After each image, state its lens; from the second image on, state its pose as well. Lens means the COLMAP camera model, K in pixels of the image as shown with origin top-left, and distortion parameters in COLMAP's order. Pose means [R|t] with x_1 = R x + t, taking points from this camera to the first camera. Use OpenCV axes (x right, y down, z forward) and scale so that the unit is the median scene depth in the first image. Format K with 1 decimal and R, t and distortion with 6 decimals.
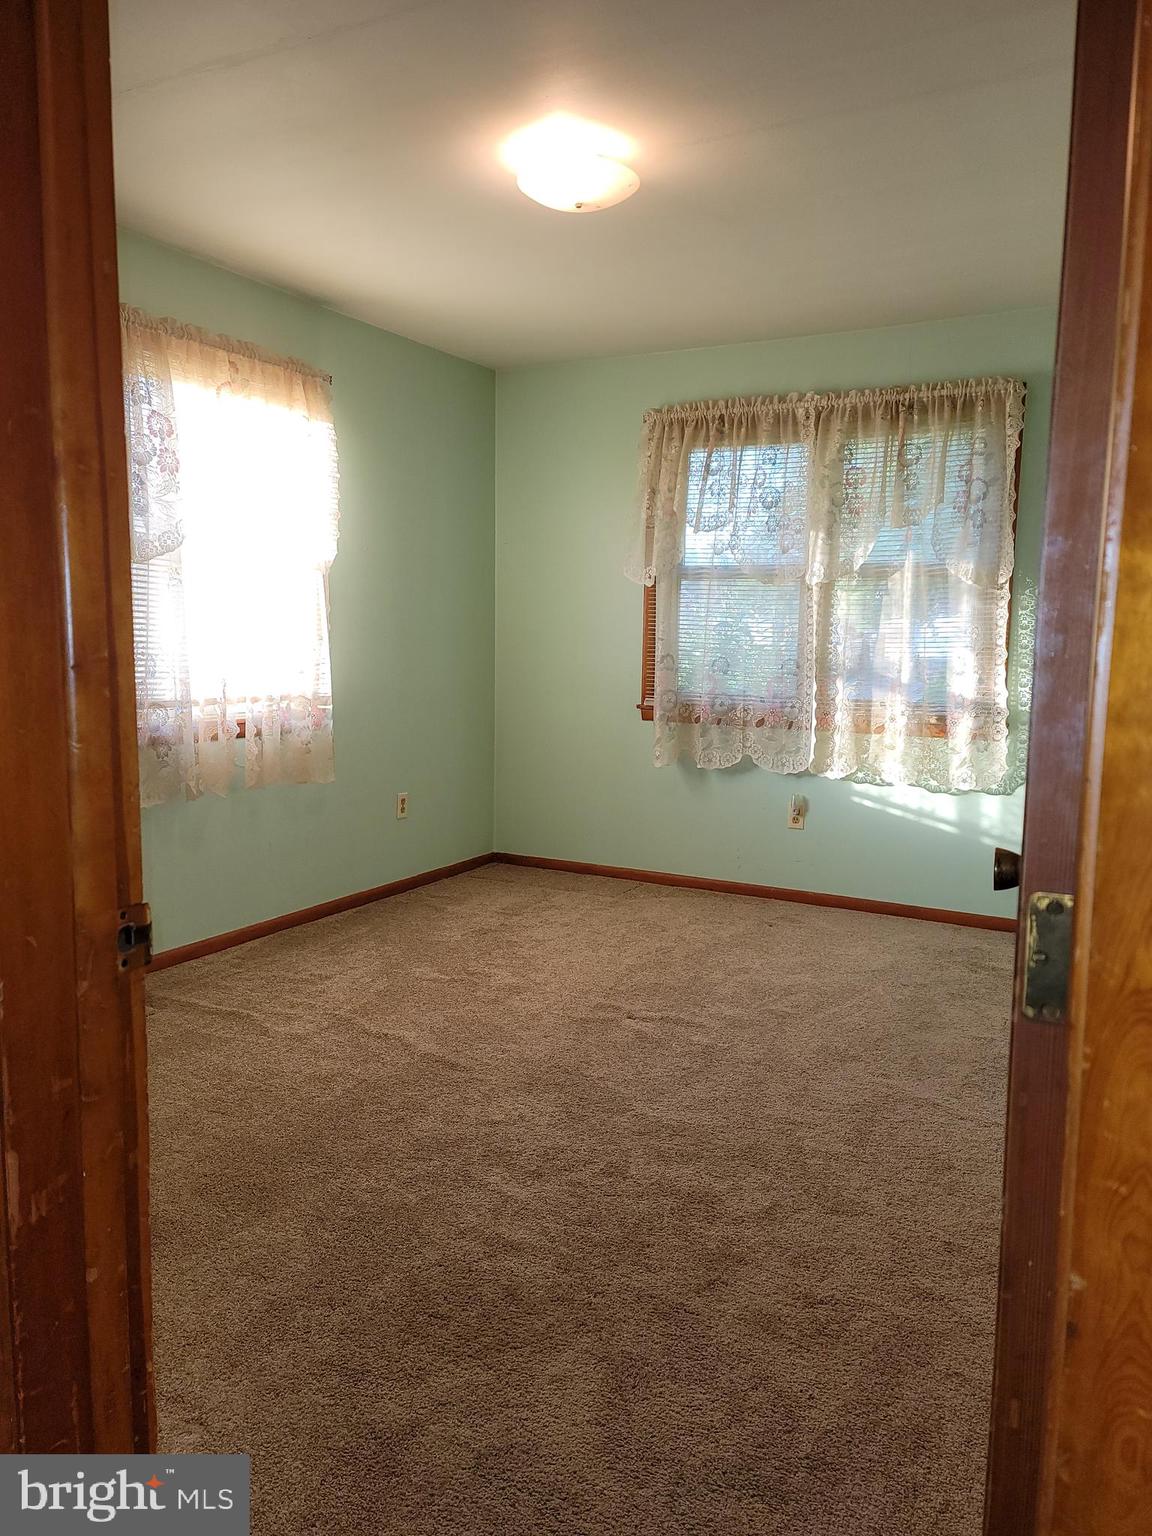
lens RADIAL K [[1124.6, 0, 583.6], [0, 1124.6, 767.5], [0, 0, 1]] dist [0.043495, -0.008779]
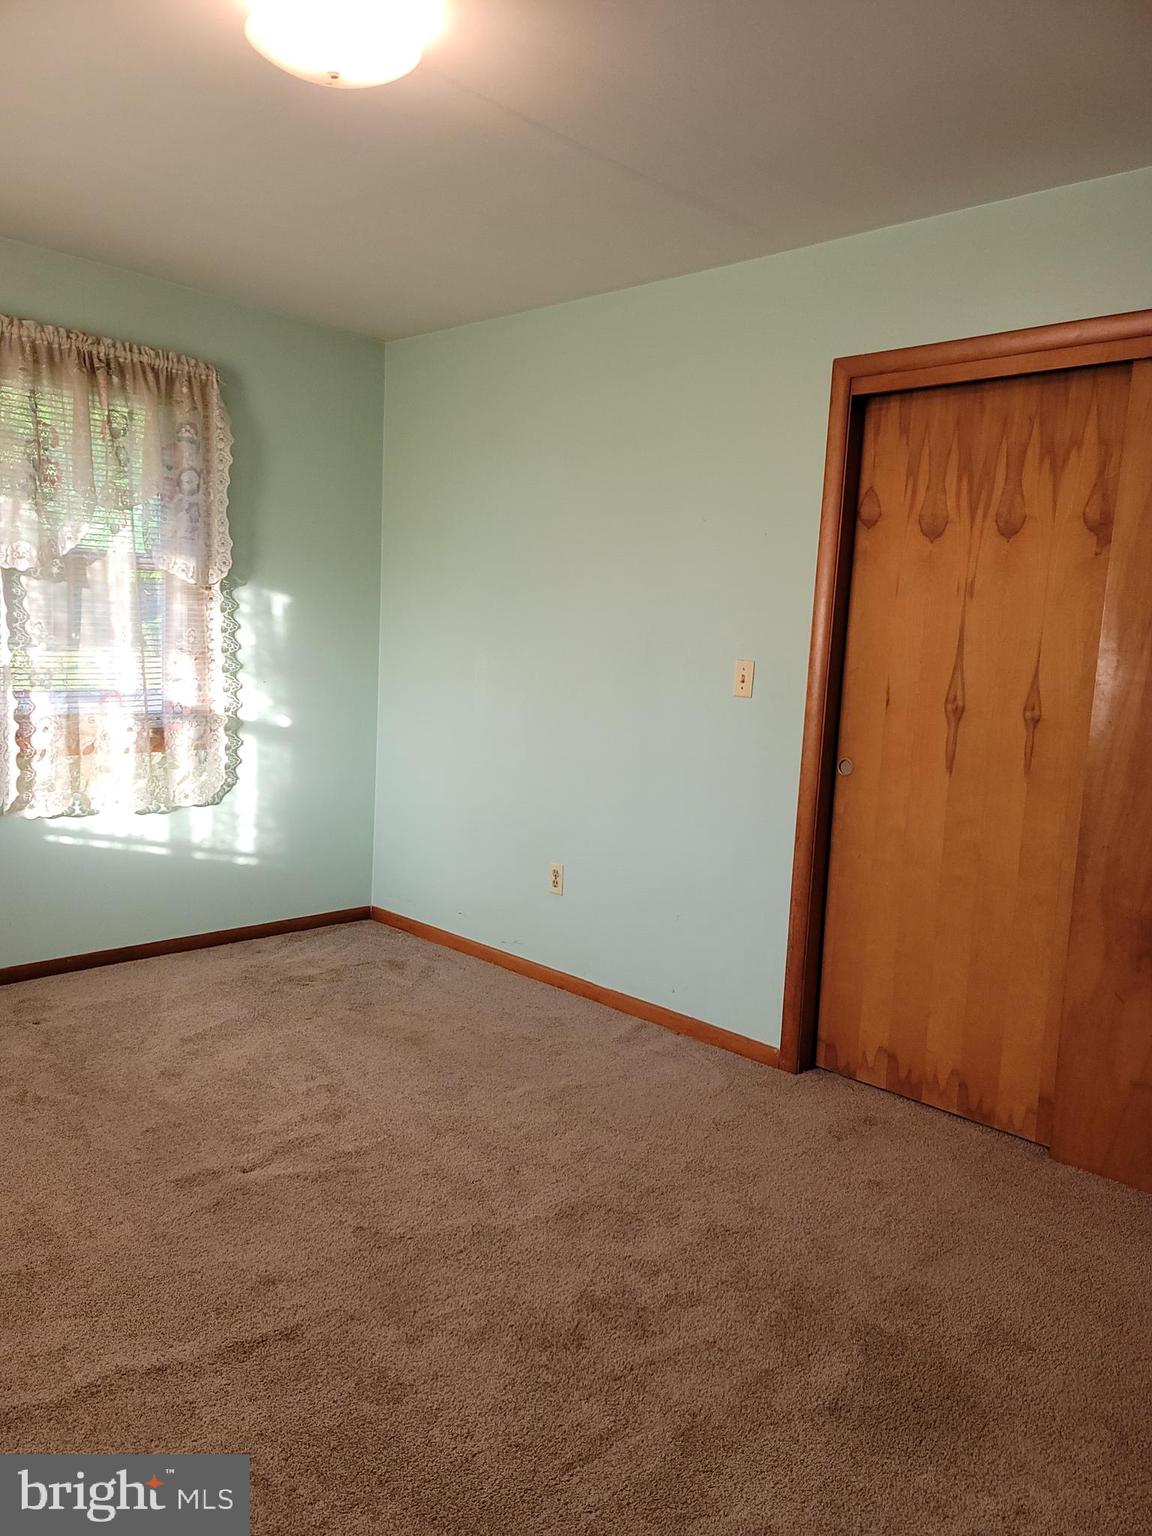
lens RADIAL K [[1124.6, 0, 581.3], [0, 1124.6, 770.3], [0, 0, 1]] dist [0.043495, -0.008779]
pose [[0.248377, -0.123242, 0.960791, -0.460691], [0.075811, 0.991304, 0.107558, -0.082773], [-0.965692, 0.046123, 0.255561, 0.449521]]
